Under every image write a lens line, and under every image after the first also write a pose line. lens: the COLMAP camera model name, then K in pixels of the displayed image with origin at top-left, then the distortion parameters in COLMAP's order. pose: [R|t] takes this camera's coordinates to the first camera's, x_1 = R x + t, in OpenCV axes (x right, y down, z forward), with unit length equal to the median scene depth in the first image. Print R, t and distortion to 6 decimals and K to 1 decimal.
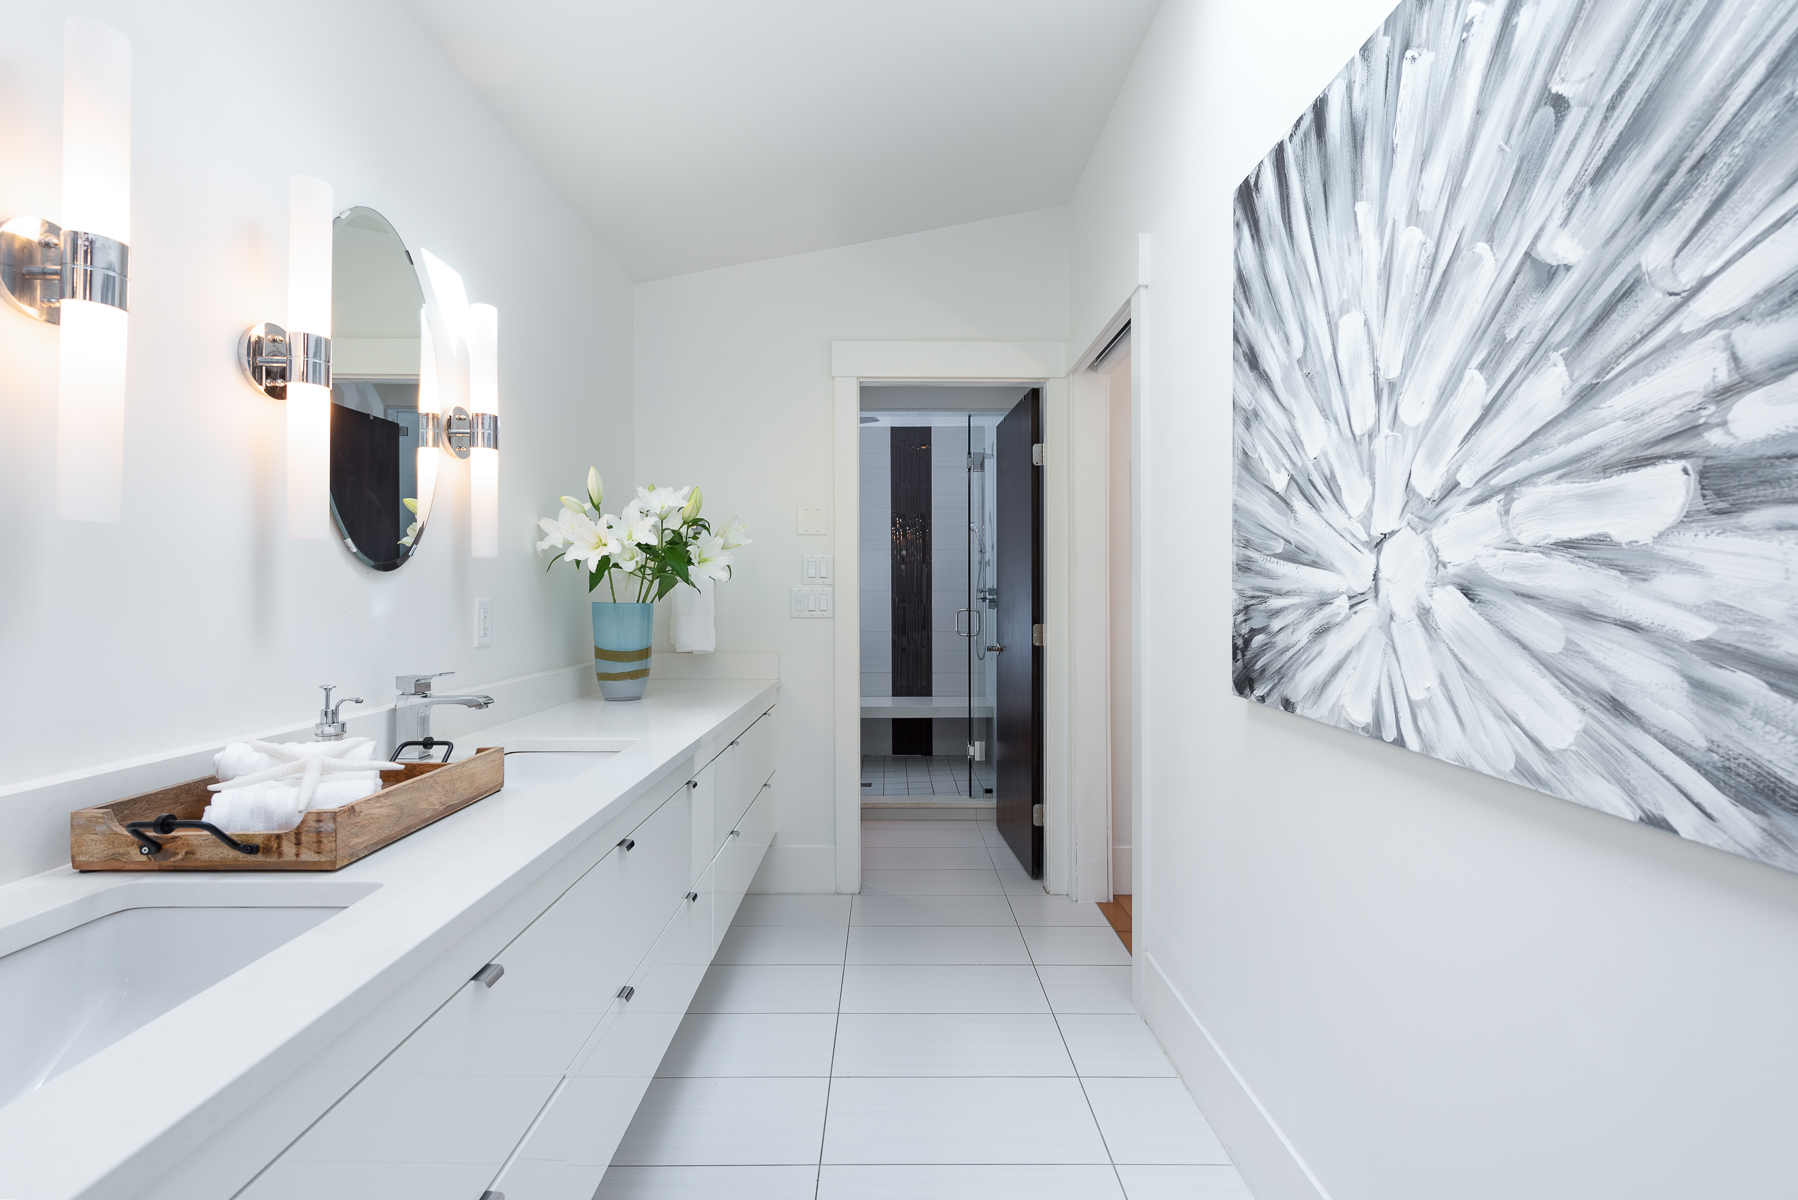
lens RADIAL K [[795.7, 0, 899.3], [0, 795.7, 593.5], [0, 0, 1]] dist [0.002819, 0.000324]
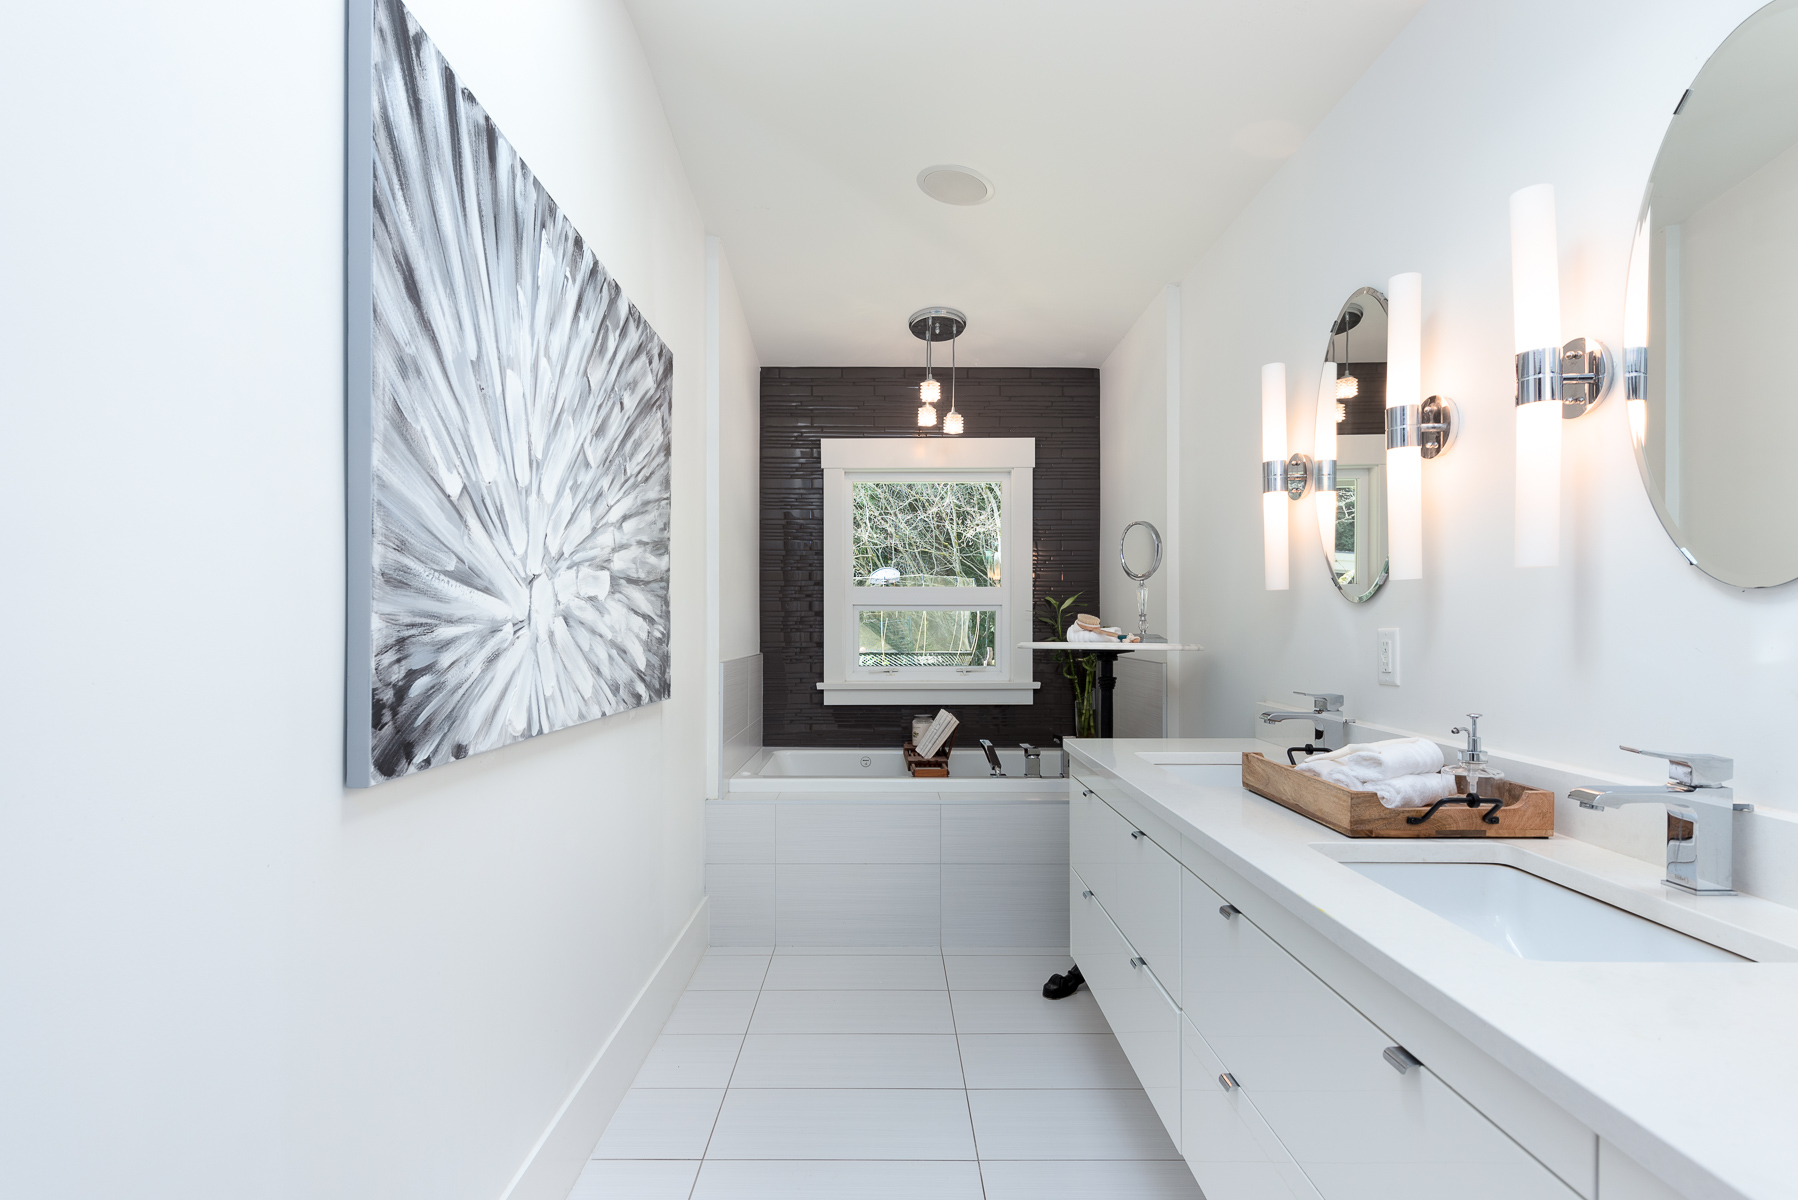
lens RADIAL K [[861.9, 0, 894.9], [0, 861.9, 615.5], [0, 0, 1]] dist [0.003145, 0.000197]
pose [[-0.999969, 0.007648, 0.002014, 0.021309], [0.007626, 0.999910, -0.011025, 0.008675], [-0.002098, -0.011009, -0.999937, 1.982676]]
